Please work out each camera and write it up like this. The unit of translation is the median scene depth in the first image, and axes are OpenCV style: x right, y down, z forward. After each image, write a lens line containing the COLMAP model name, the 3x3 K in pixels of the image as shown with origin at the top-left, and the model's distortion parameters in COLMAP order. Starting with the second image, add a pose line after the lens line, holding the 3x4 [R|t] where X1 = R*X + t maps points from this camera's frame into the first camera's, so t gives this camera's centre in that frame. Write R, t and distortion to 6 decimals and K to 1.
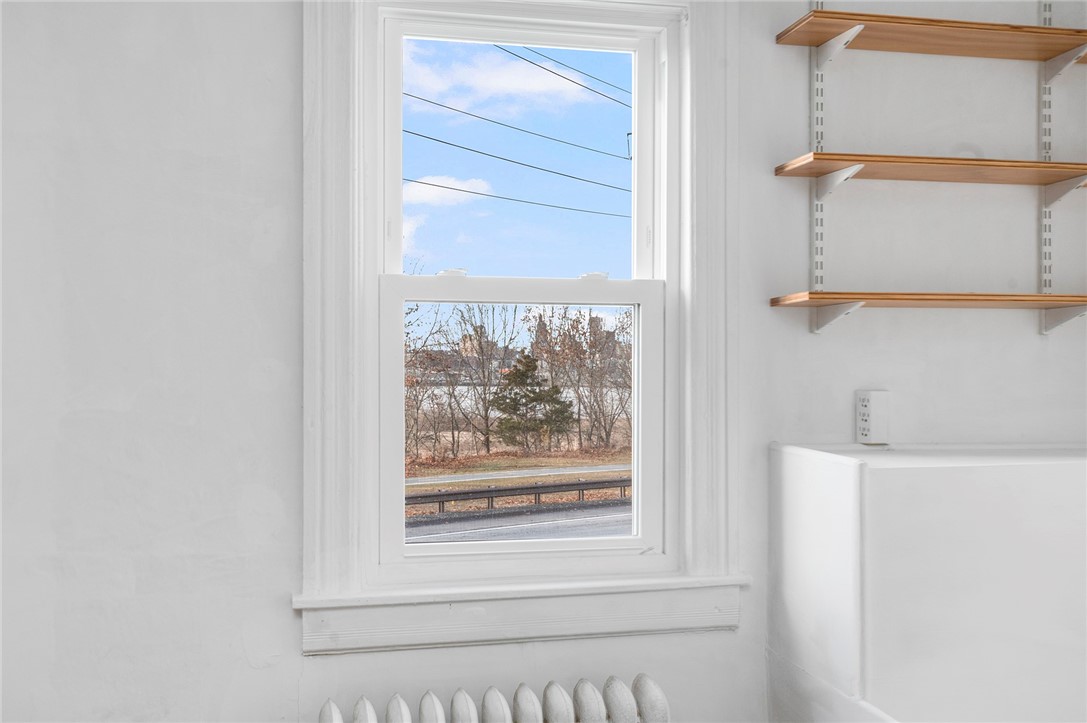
lens RADIAL K [[1113.5, 0, 543.6], [0, 1113.5, 364.9], [0, 0, 1]] dist [0.021997, 0.000000]
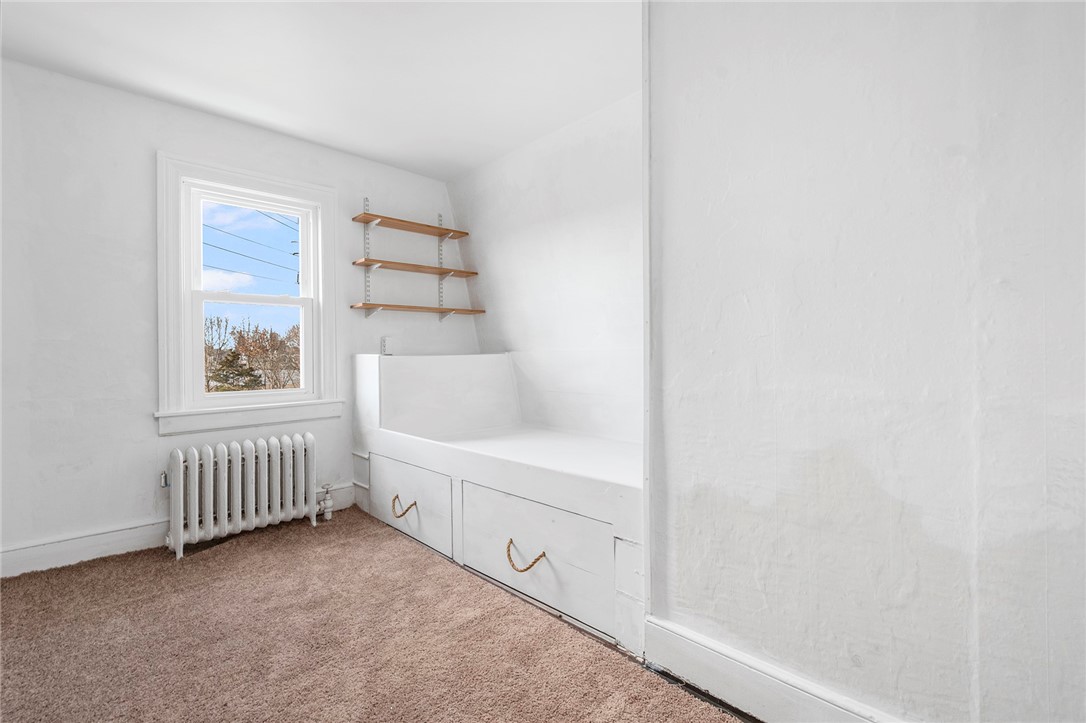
lens RADIAL K [[511.5, 0, 554.8], [0, 511.5, 354.4], [0, 0, 1]] dist [0.003191, -0.002937]
pose [[0.852492, -0.009615, 0.522652, -0.049138], [0.013590, 0.999901, -0.003771, 0.081829], [-0.522563, 0.010318, 0.852538, -0.444839]]
